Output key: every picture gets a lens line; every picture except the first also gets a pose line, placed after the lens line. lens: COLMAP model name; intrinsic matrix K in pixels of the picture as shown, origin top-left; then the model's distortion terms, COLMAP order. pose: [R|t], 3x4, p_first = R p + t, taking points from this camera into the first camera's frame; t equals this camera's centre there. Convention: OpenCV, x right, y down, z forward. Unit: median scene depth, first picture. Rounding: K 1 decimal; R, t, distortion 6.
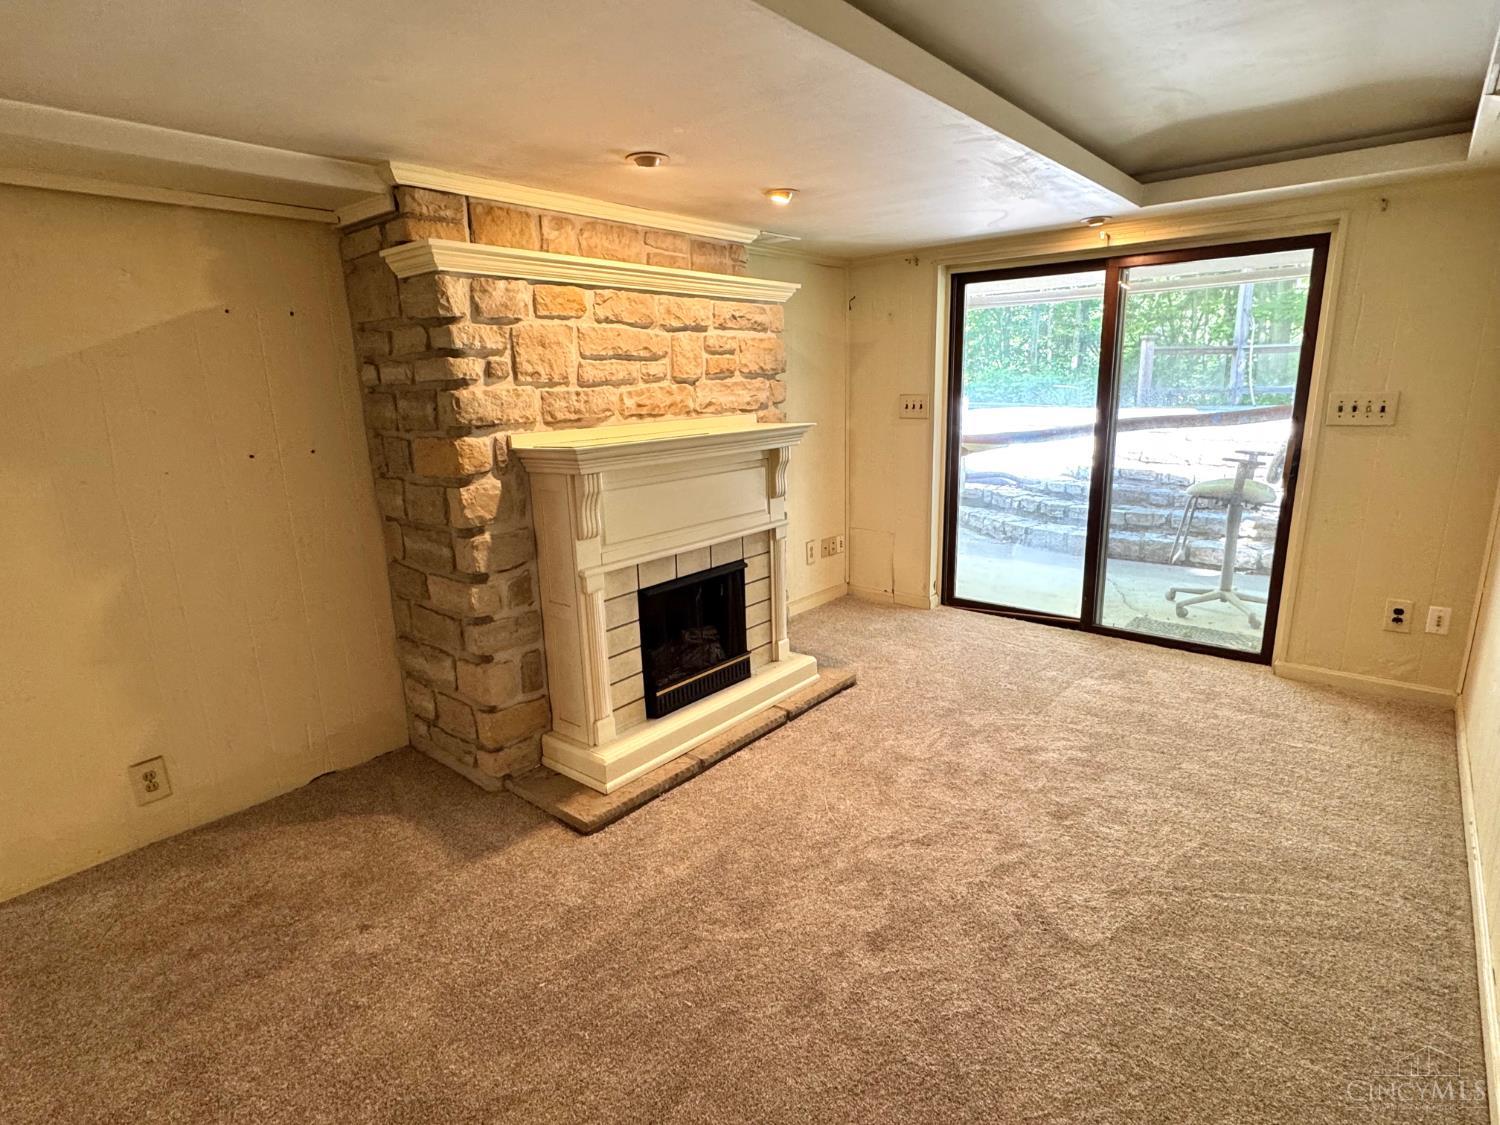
lens RADIAL K [[774.9, 0, 750.0], [0, 774.9, 562.5], [0, 0, 1]] dist [0.000220, 0.000628]
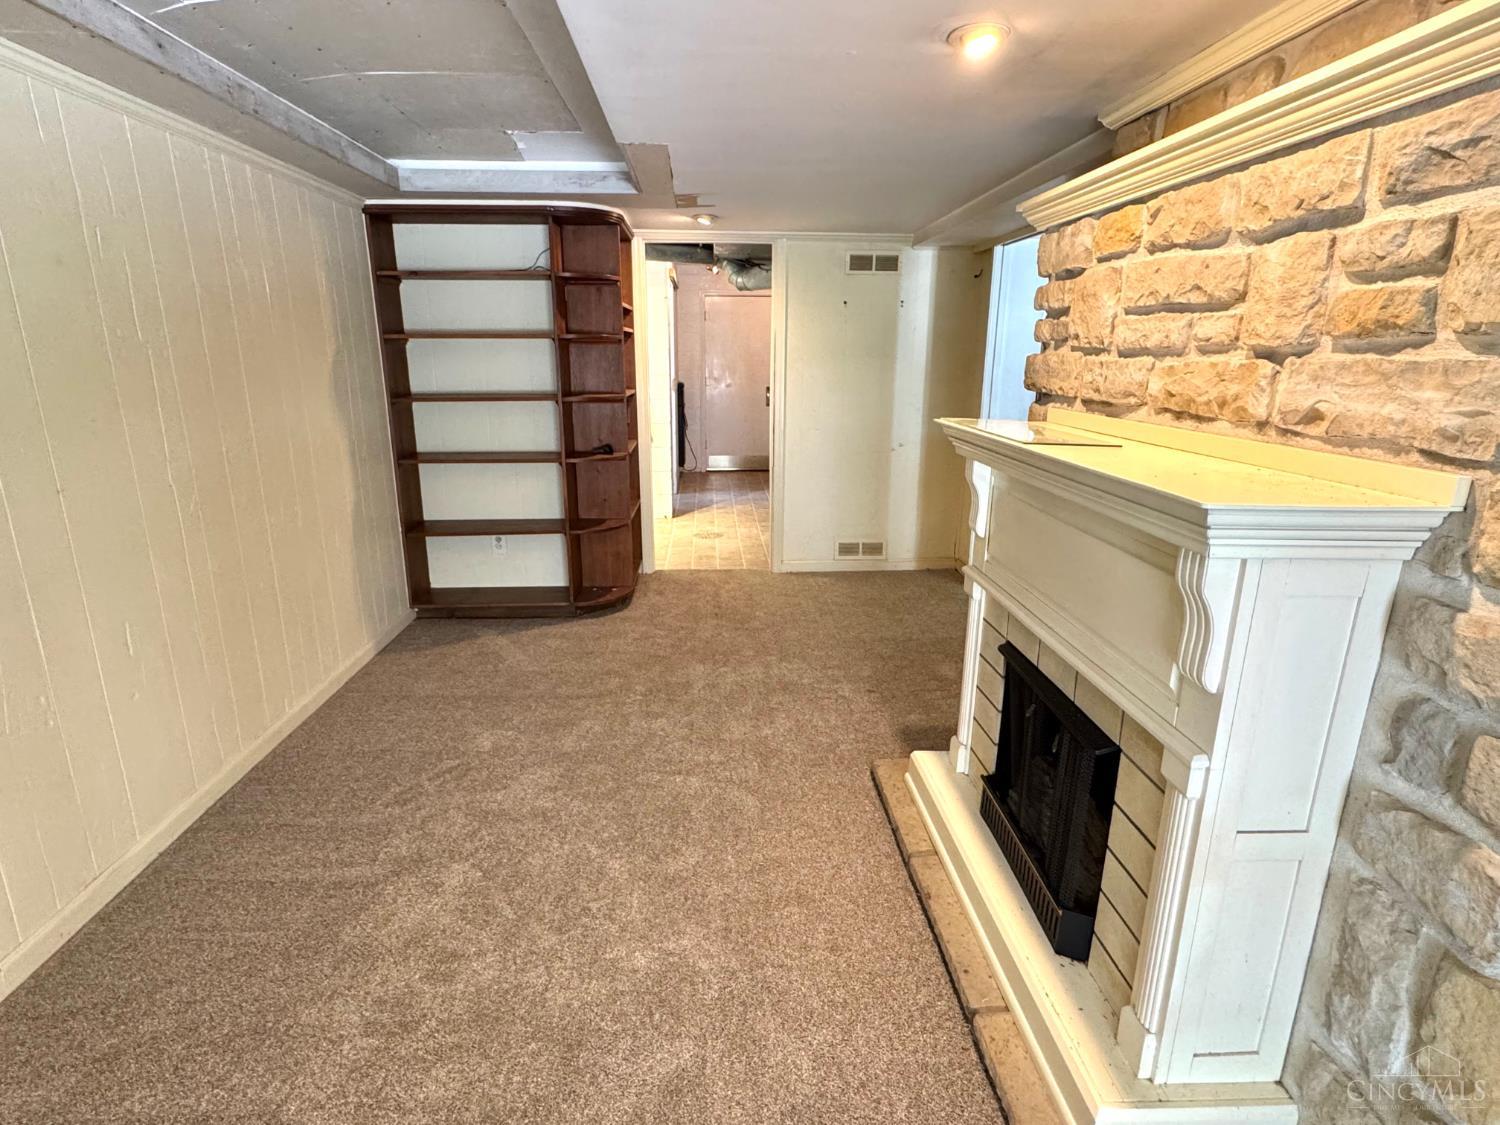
lens RADIAL K [[774.9, 0, 750.0], [0, 774.9, 562.5], [0, 0, 1]] dist [0.000220, 0.000628]
pose [[-0.731146, 0.203418, -0.651188, 0.444093], [-0.143578, 0.887254, 0.438367, -0.282403], [0.666941, 0.414007, -0.619506, 1.138424]]
